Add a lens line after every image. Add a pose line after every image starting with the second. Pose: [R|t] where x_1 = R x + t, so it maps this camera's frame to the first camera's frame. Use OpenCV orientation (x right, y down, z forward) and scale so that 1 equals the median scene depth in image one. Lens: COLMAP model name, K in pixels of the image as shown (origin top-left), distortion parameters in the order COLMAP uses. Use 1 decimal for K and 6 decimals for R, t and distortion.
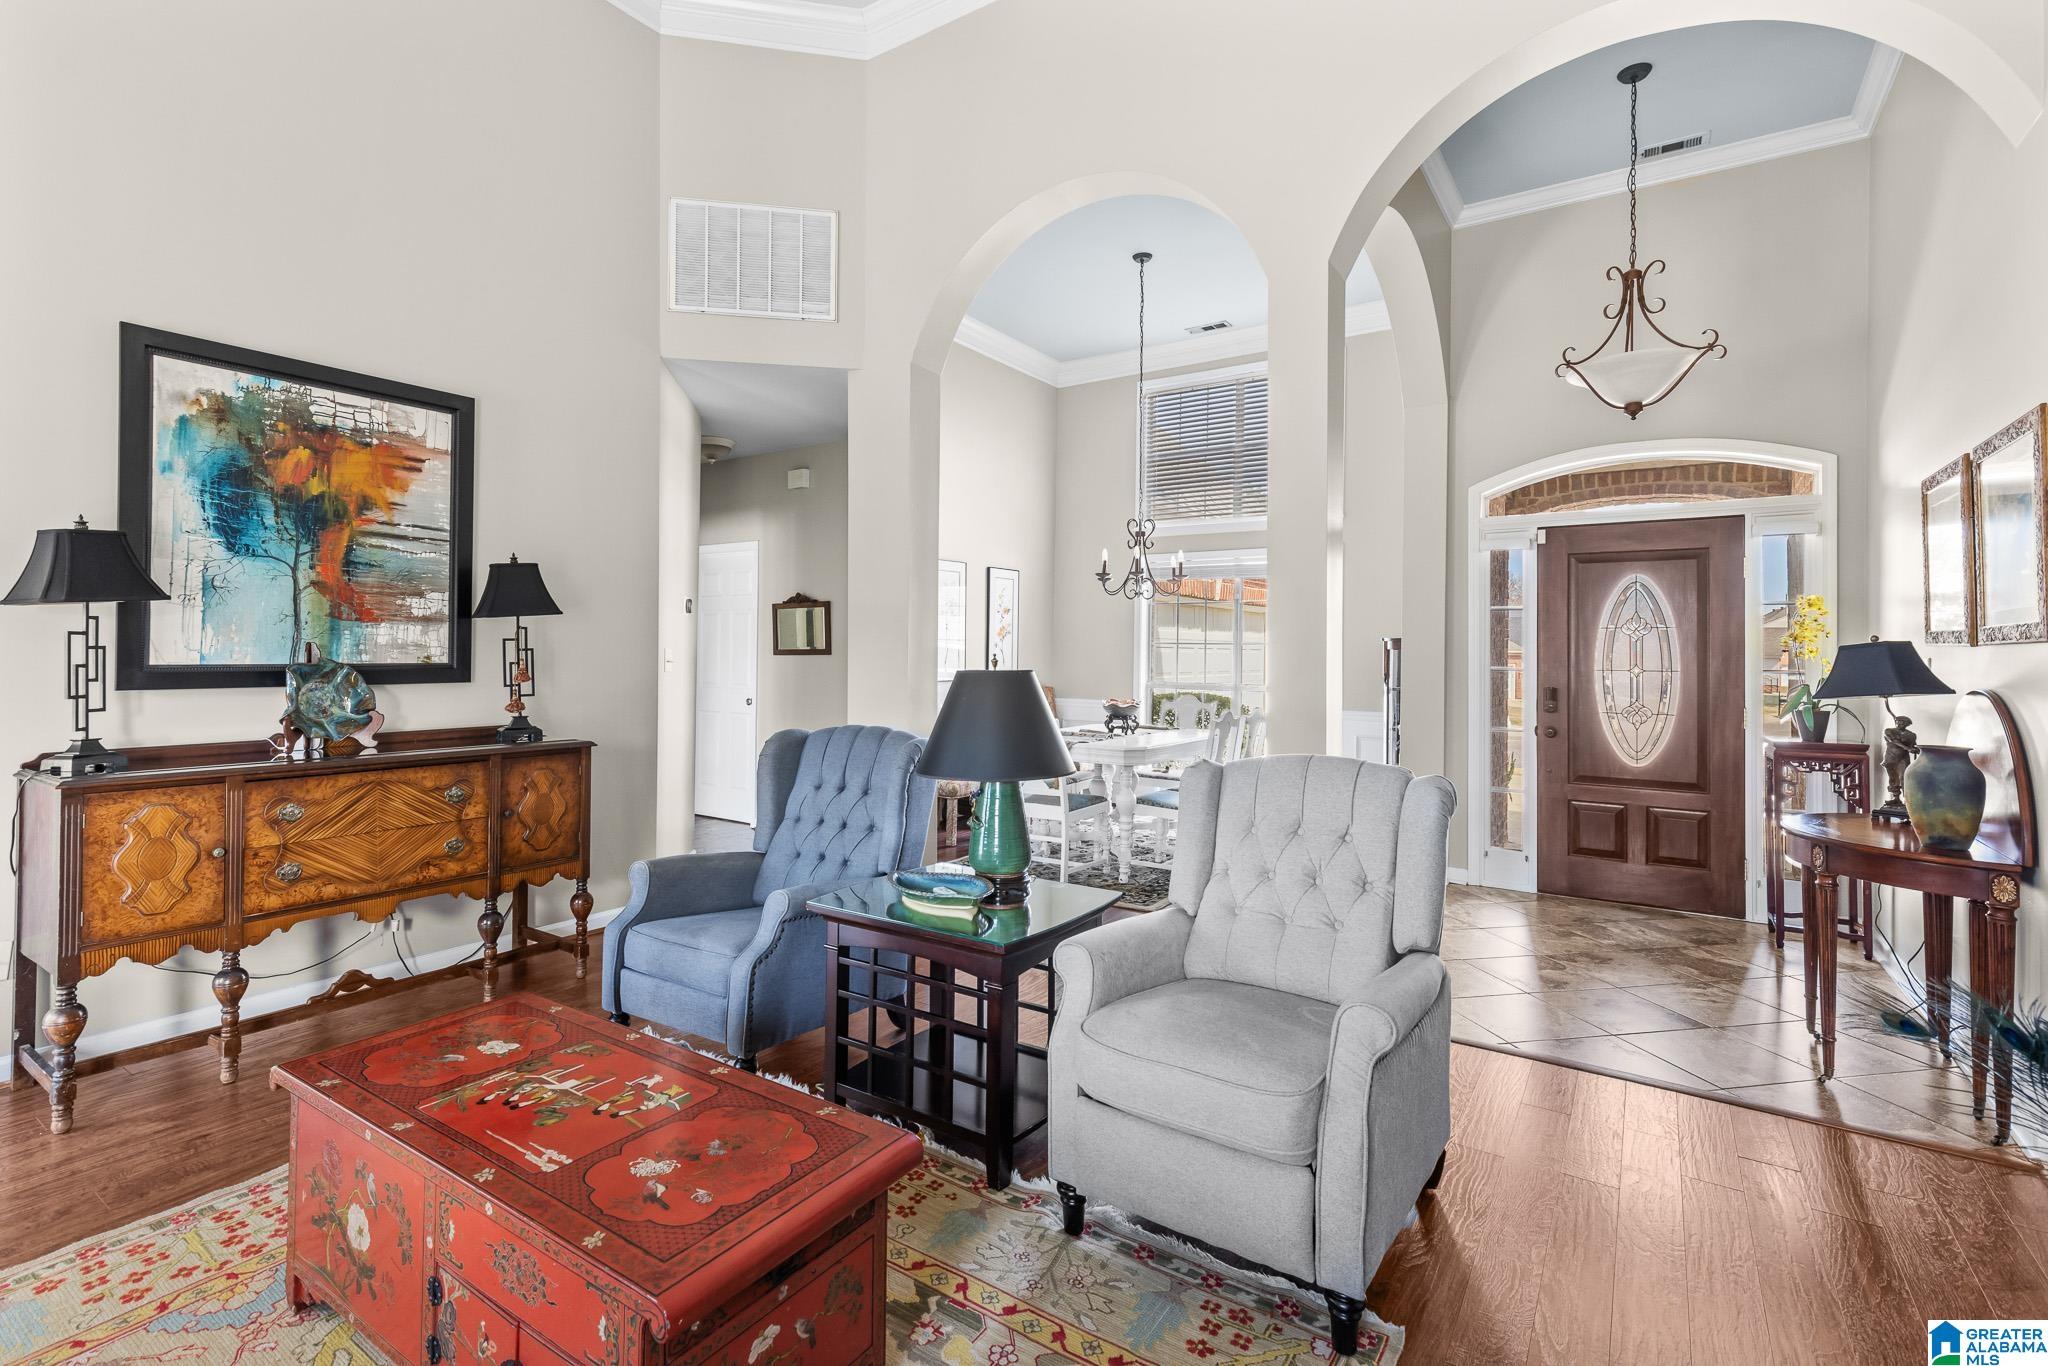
lens RADIAL K [[933.5, 0, 1014.1], [0, 933.5, 640.4], [0, 0, 1]] dist [0.004651, 0.000614]
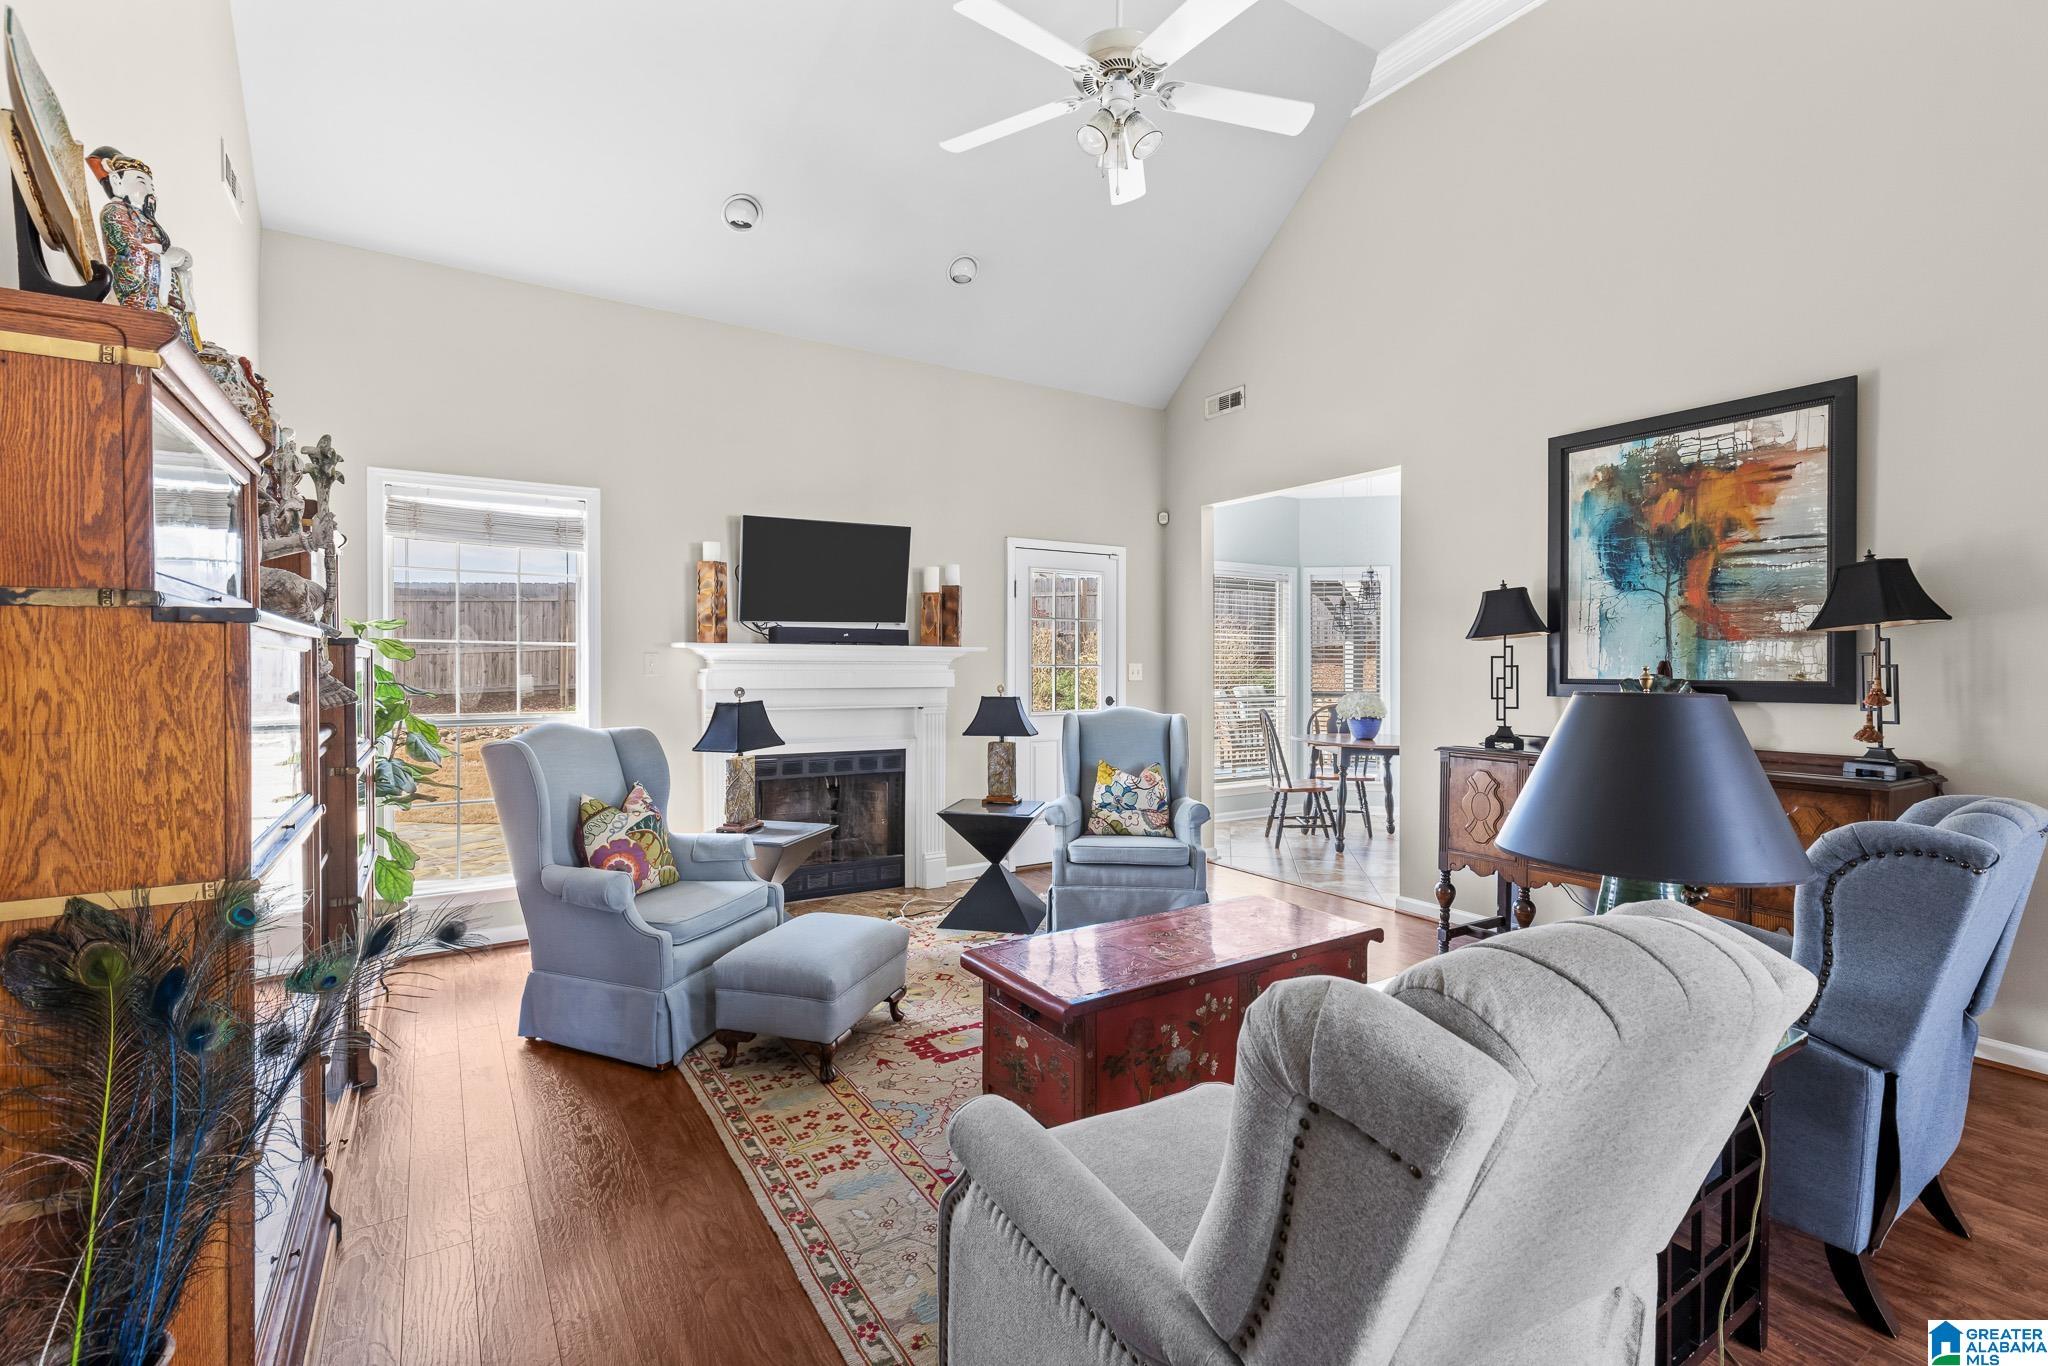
lens RADIAL K [[920.5, 0, 1021.0], [0, 920.5, 671.1], [0, 0, 1]] dist [0.006500, -0.000714]
pose [[-0.391975, -0.001622, -0.919974, 0.526539], [0.008377, 0.999951, -0.005332, 0.012567], [0.919938, -0.009797, -0.391942, 0.644856]]
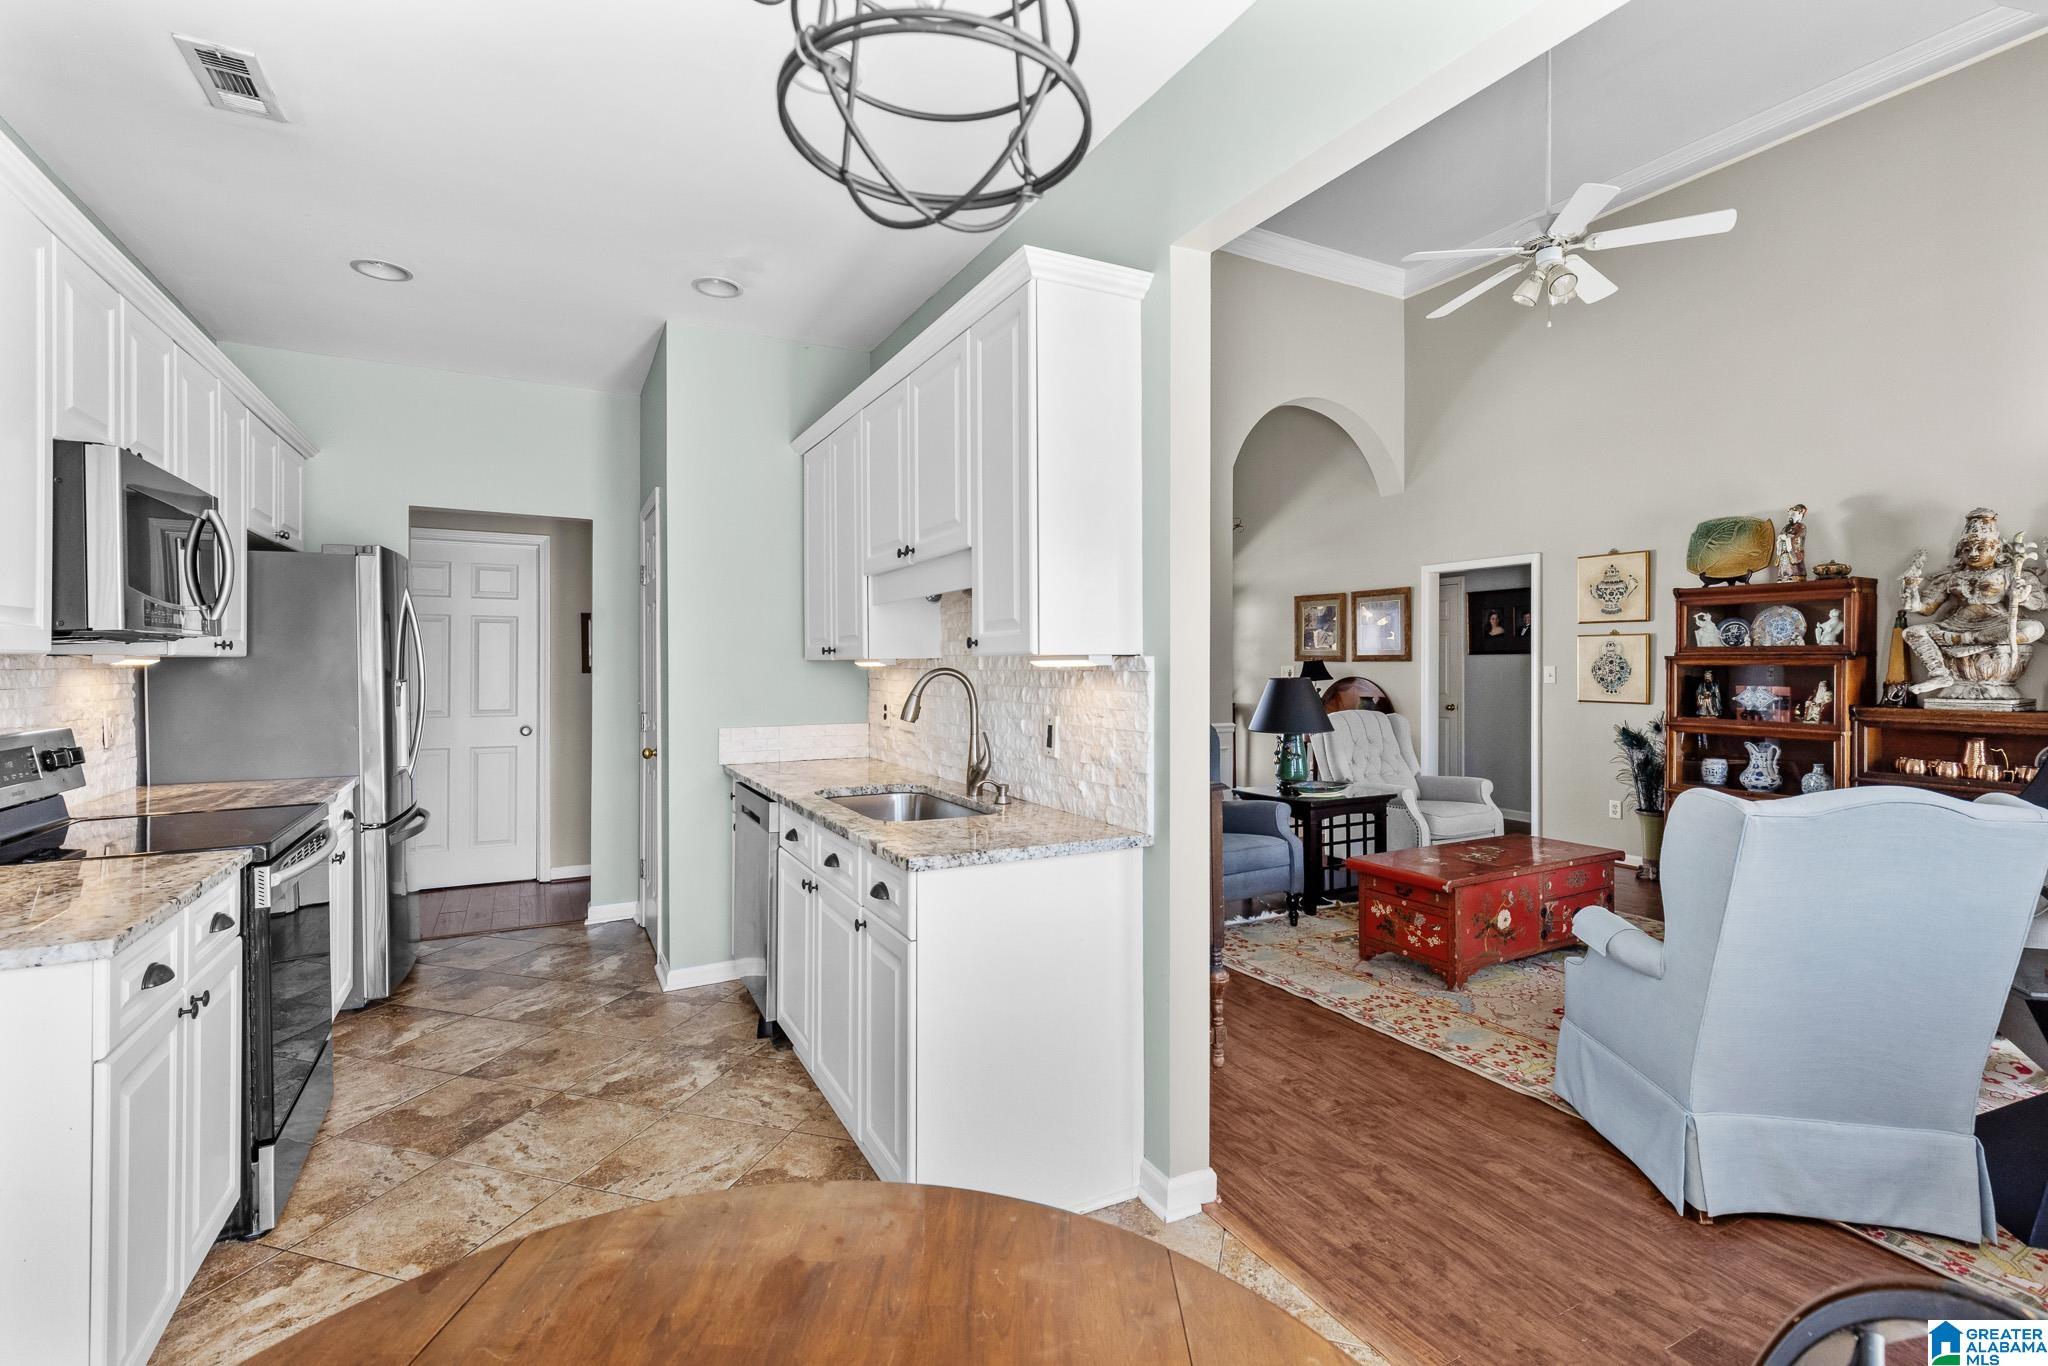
lens RADIAL K [[922.5, 0, 1020.0], [0, 922.5, 664.6], [0, 0, 1]] dist [0.010550, -0.003092]
pose [[0.463532, -0.009901, 0.886025, -1.490855], [-0.009244, 0.999829, 0.016009, -0.016184], [-0.886032, -0.015610, 0.463361, 0.455055]]
